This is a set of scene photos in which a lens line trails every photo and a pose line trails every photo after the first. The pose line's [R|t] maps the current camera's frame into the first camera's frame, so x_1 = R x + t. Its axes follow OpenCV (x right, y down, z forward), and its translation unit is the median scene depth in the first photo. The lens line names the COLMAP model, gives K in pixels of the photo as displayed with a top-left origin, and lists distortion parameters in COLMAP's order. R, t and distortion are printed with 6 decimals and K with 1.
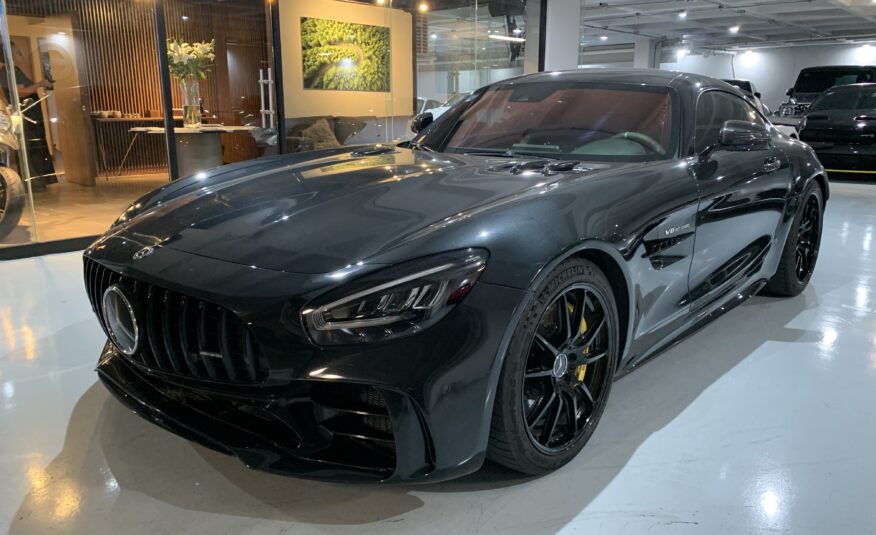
lens RADIAL K [[670.0, 0, 438.0], [0, 670.0, 267.5], [0, 0, 1]] dist [-0.001686, 0.003467]
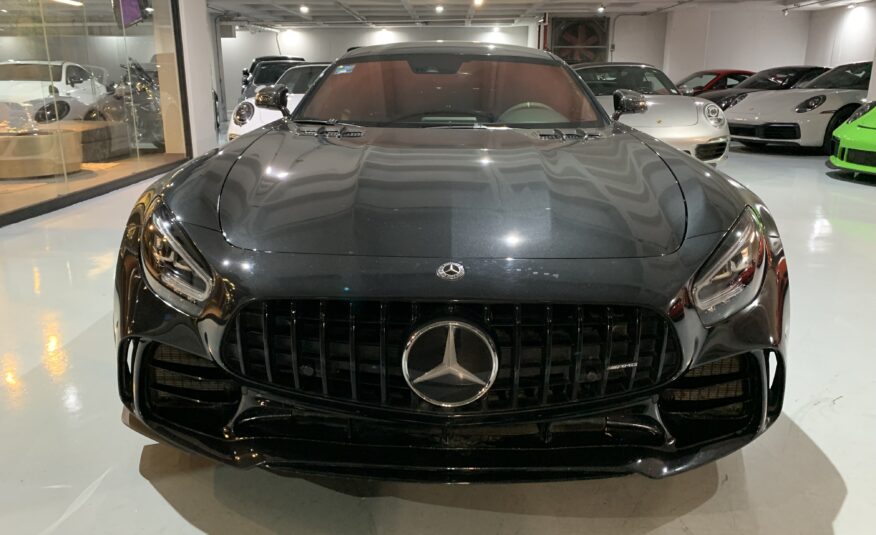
lens RADIAL K [[670.0, 0, 438.0], [0, 670.0, 267.5], [0, 0, 1]] dist [-0.001686, 0.003467]
pose [[0.766479, -0.169722, 0.619439, -0.122048], [0.149263, 0.985118, 0.085221, -0.011936], [-0.624684, 0.027140, 0.780406, 0.056859]]
